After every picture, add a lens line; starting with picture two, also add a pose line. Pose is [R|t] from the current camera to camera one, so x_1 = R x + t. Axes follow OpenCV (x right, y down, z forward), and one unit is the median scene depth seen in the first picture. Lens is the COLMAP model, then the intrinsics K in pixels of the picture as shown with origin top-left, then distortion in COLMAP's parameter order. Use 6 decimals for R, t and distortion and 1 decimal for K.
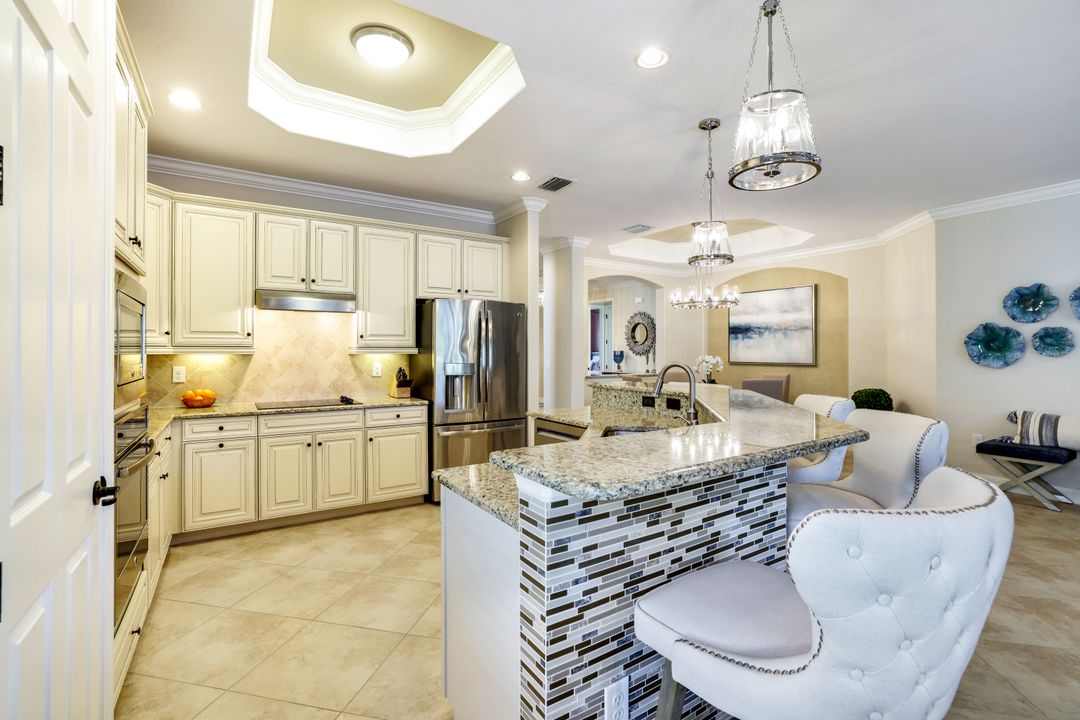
lens RADIAL K [[473.0, 0, 544.7], [0, 473.0, 357.6], [0, 0, 1]] dist [-0.019688, 0.001222]
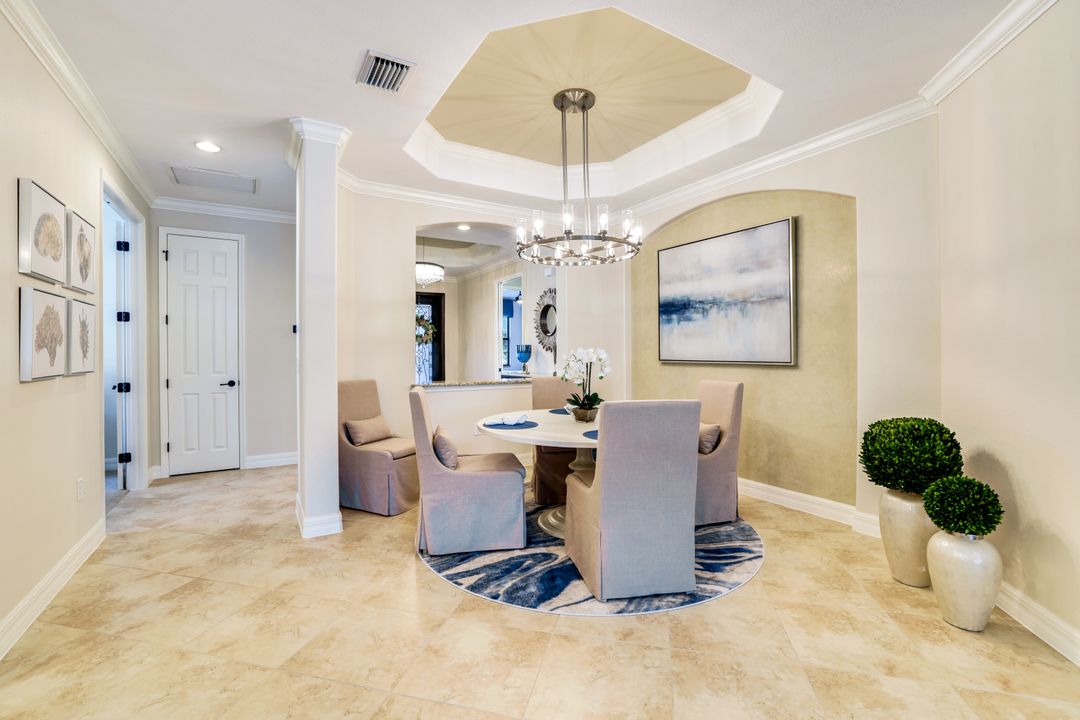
lens RADIAL K [[473.0, 0, 532.2], [0, 473.0, 357.8], [0, 0, 1]] dist [-0.019688, 0.001222]
pose [[0.999652, -0.007704, -0.025247, 0.254679], [0.007822, 0.999959, 0.004565, 0.002569], [0.025211, -0.004761, 0.999671, 0.399986]]
